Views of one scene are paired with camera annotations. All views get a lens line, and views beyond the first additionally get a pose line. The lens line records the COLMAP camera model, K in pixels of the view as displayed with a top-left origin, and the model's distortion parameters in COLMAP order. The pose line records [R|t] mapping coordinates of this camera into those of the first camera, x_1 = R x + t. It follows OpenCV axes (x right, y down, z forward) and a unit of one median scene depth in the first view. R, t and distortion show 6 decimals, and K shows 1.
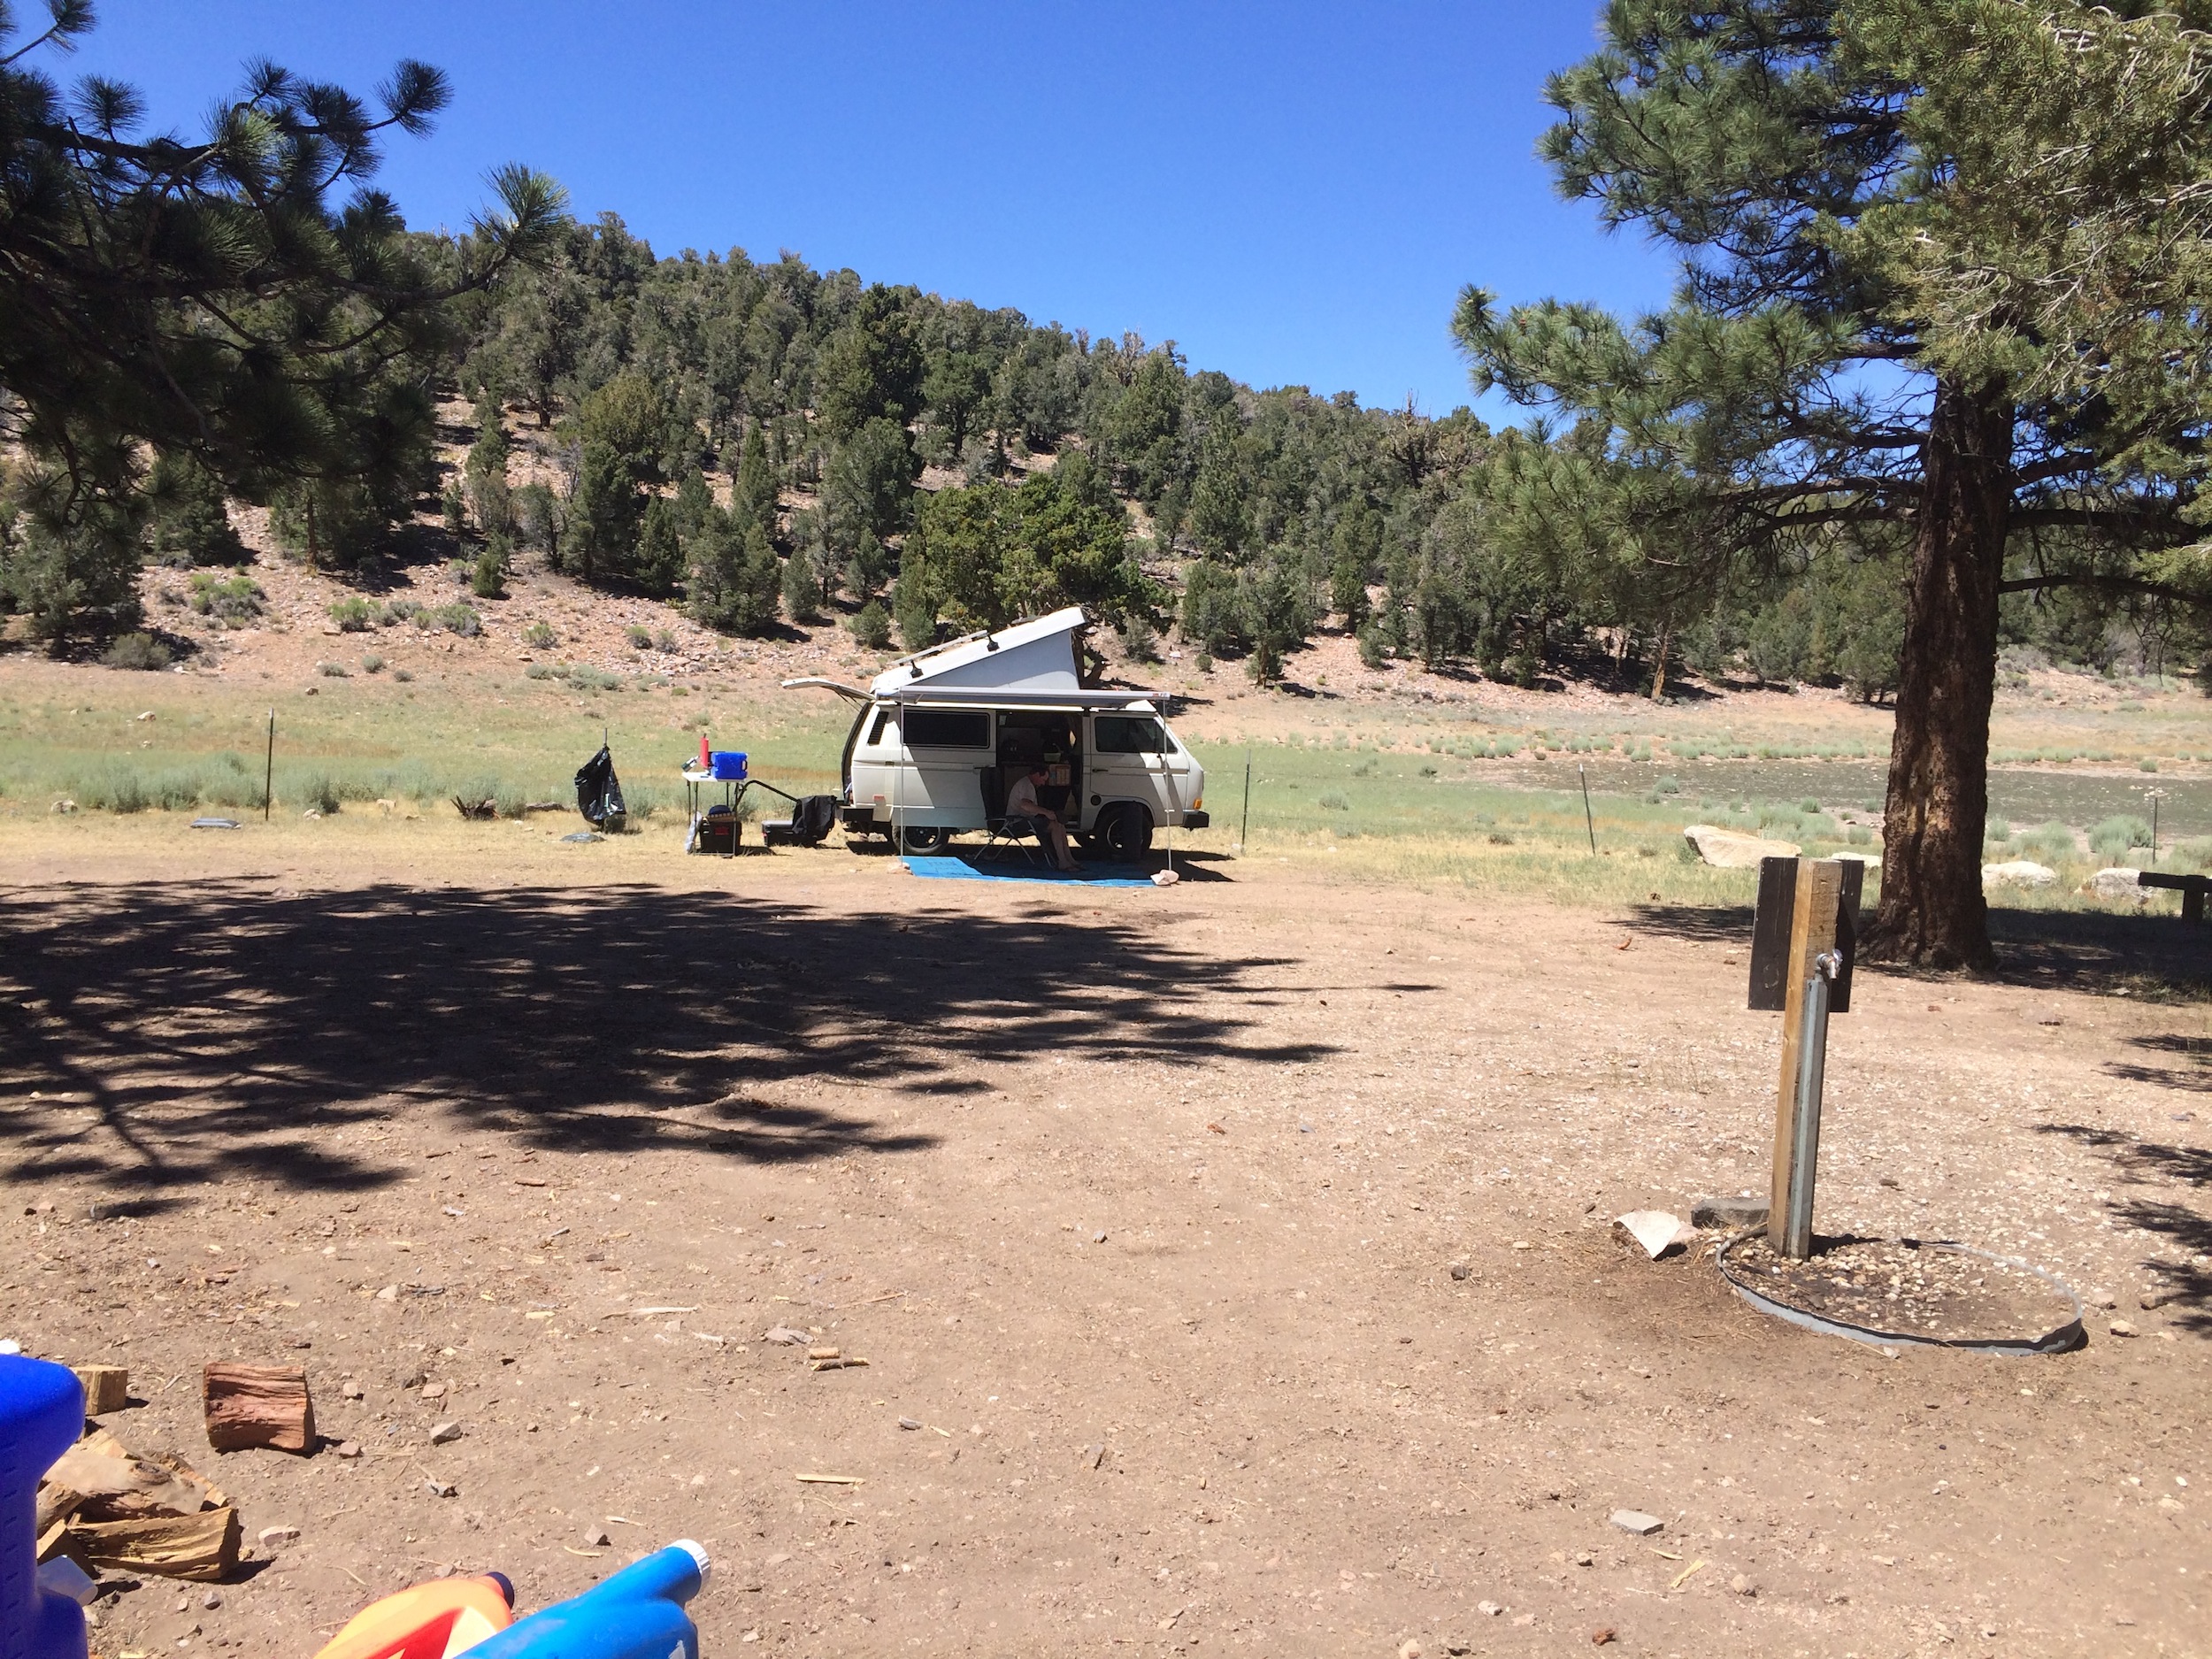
lens RADIAL K [[1843.9, 0, 1082.7], [0, 1843.9, 837.0], [0, 0, 1]] dist [0.055687, -0.088052]
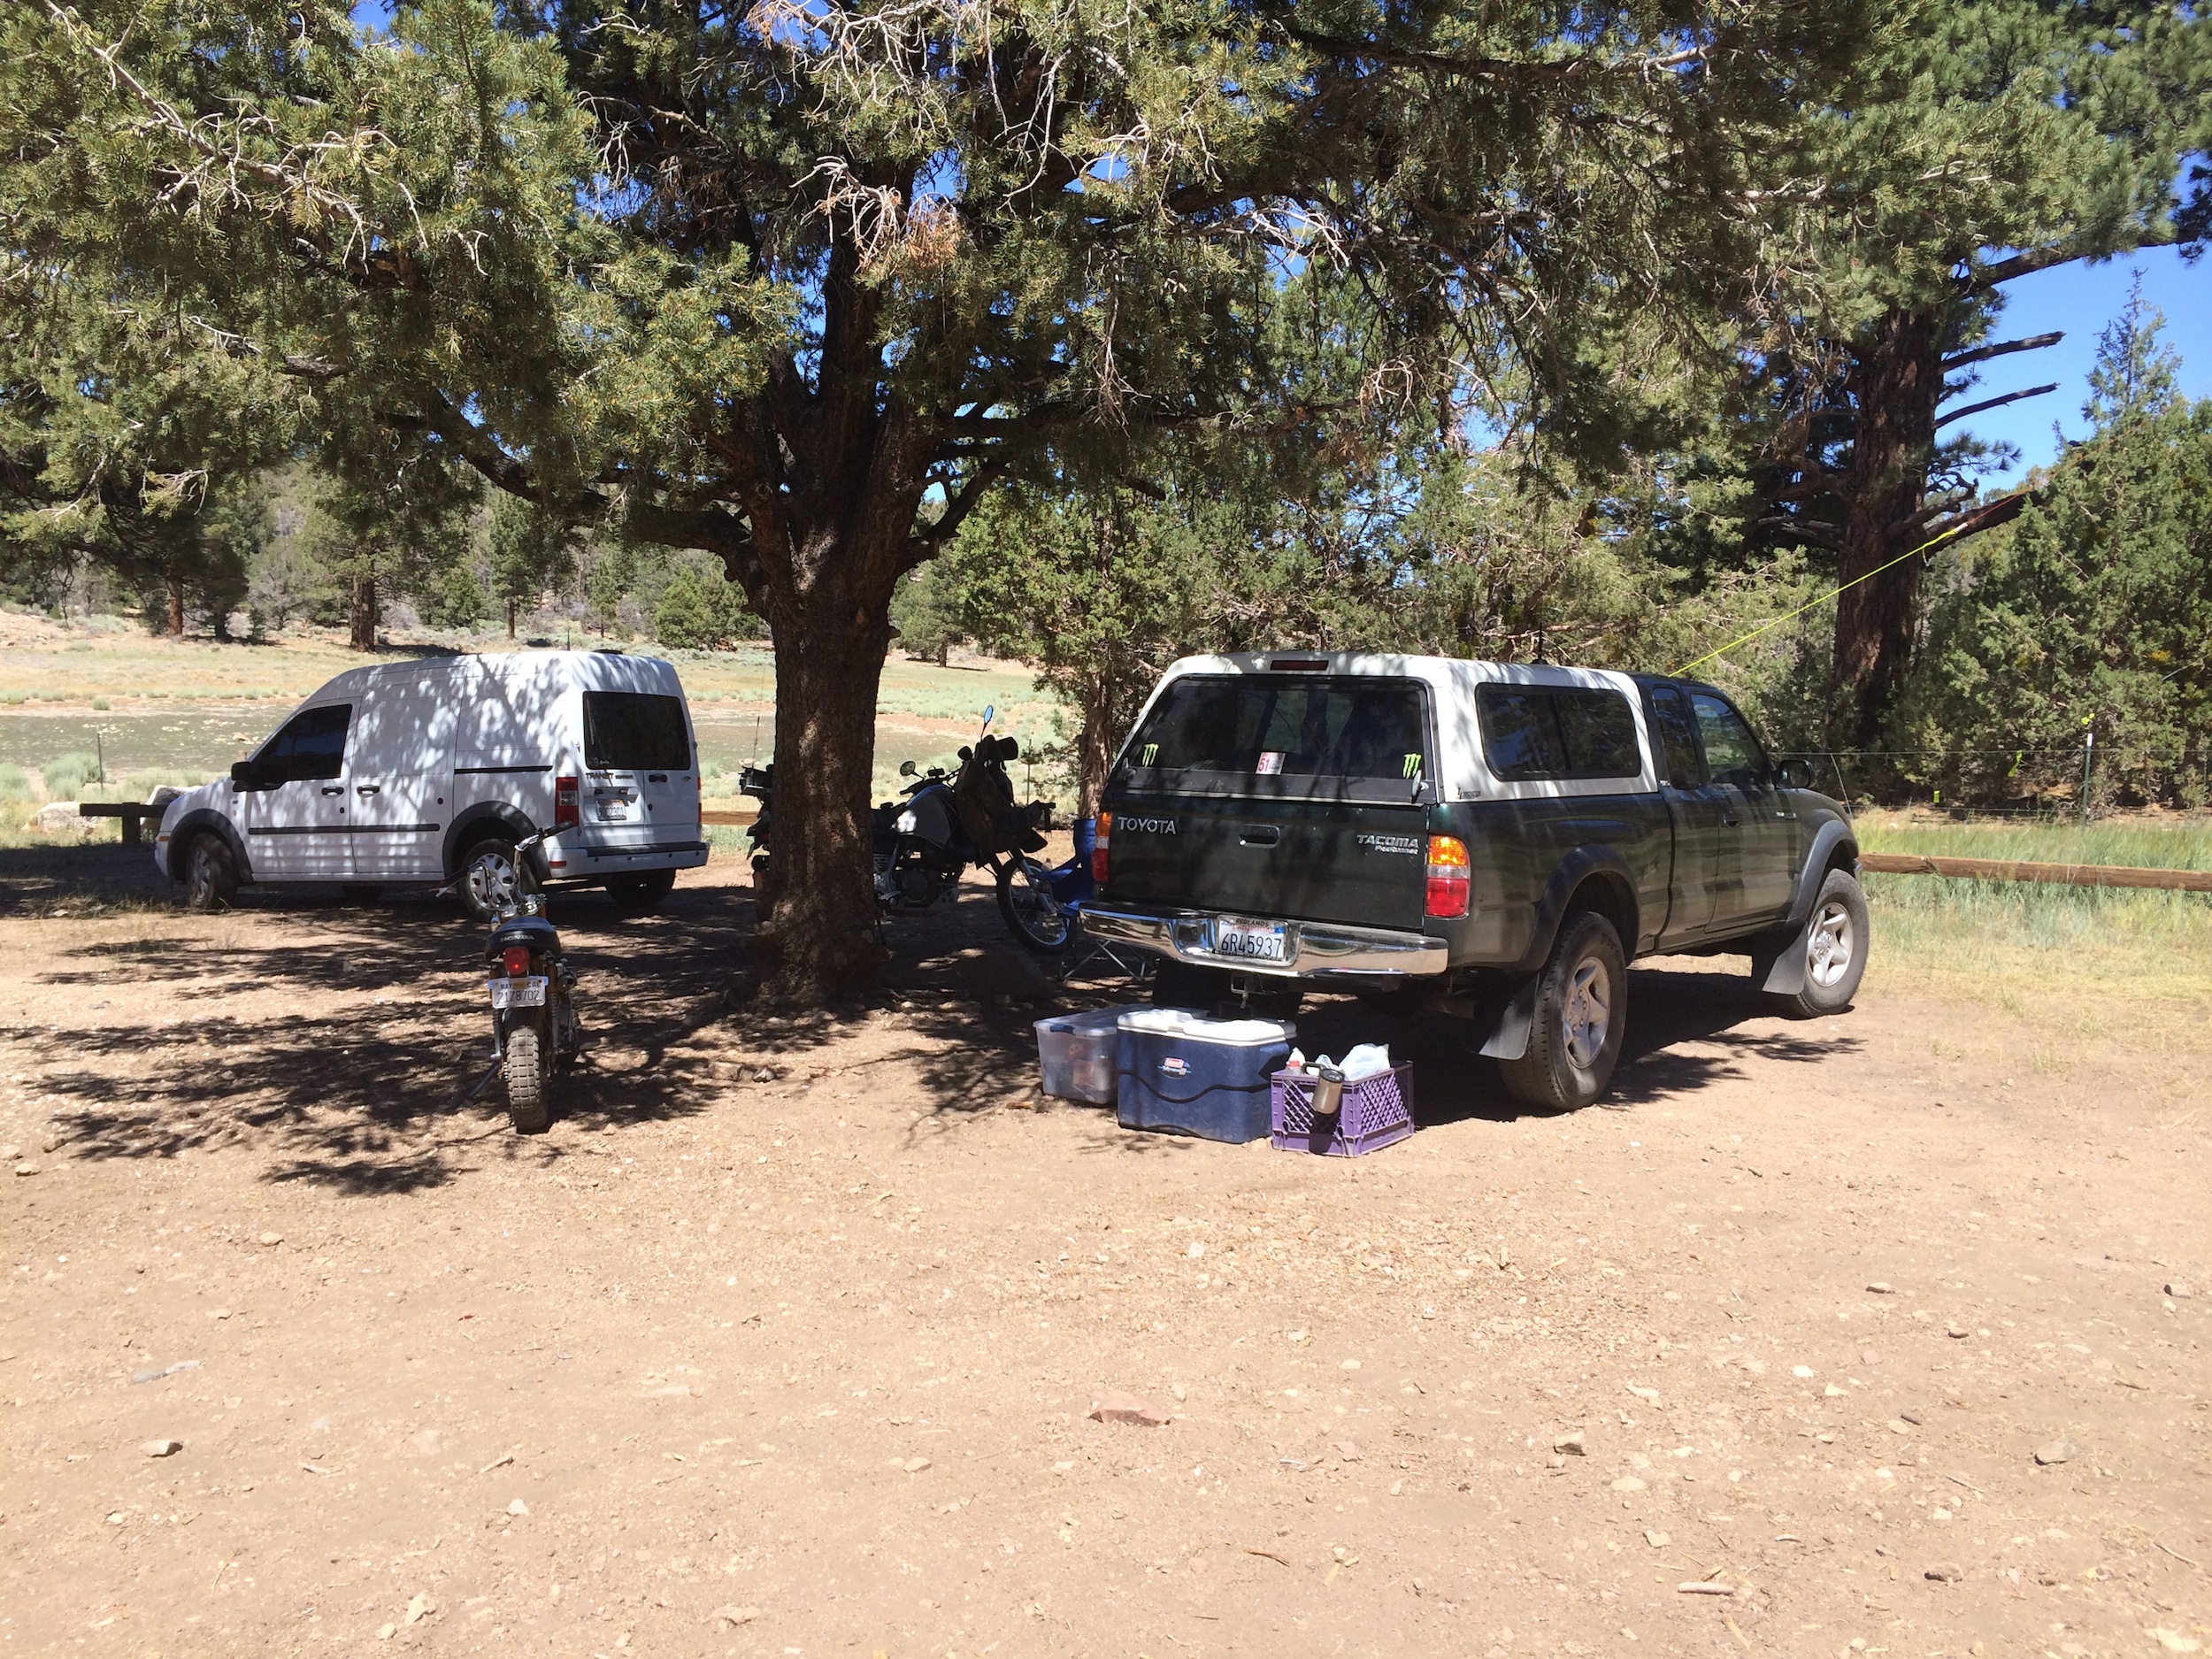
lens RADIAL K [[1843.9, 0, 1082.7], [0, 1843.9, 837.0], [0, 0, 1]] dist [0.055687, -0.088052]
pose [[0.538105, -0.099210, 0.837019, -0.028347], [0.072307, 0.994821, 0.071429, 0.005985], [-0.839771, 0.022086, 0.542492, -0.109345]]
